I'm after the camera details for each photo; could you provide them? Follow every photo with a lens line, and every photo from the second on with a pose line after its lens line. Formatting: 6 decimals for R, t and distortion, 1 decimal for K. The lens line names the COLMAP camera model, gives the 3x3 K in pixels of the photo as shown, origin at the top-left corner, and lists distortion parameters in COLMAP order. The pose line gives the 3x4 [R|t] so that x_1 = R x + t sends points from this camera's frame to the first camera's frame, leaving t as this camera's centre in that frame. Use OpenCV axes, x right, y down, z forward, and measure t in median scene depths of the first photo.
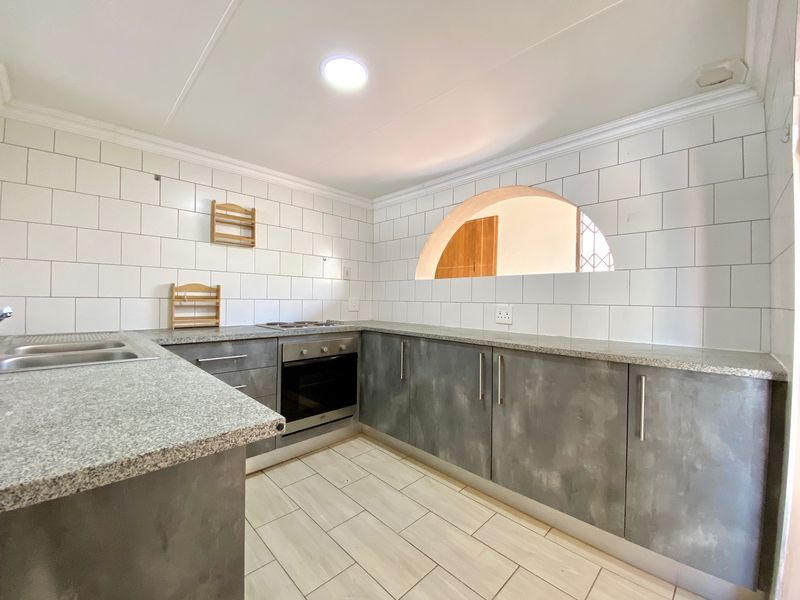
lens RADIAL K [[324.5, 0, 399.0], [0, 324.5, 300.0], [0, 0, 1]] dist [0.000441, -0.007865]
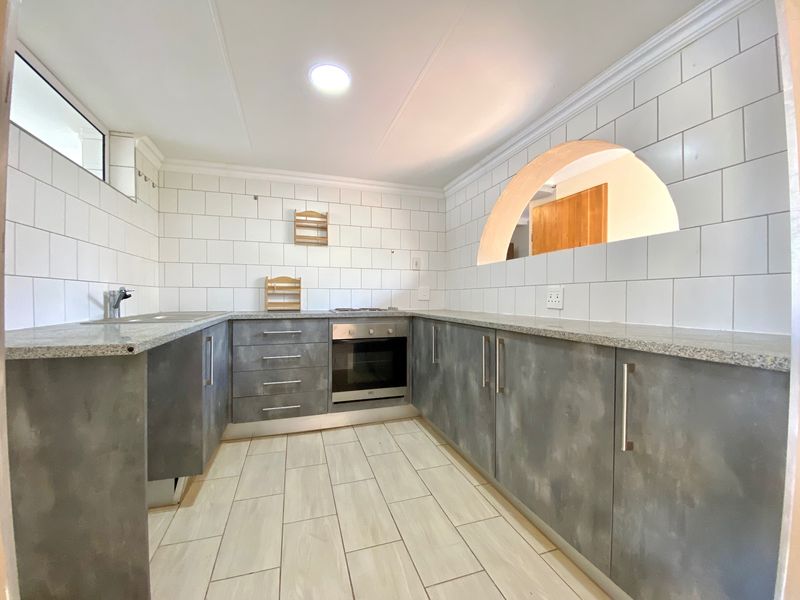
lens RADIAL K [[324.5, 0, 397.1], [0, 324.5, 299.1], [0, 0, 1]] dist [0.000441, -0.007865]
pose [[0.892950, -0.011503, -0.450009, 0.391138], [0.011953, 0.999927, -0.001841, 0.052068], [0.449997, -0.003735, 0.893022, 0.068467]]
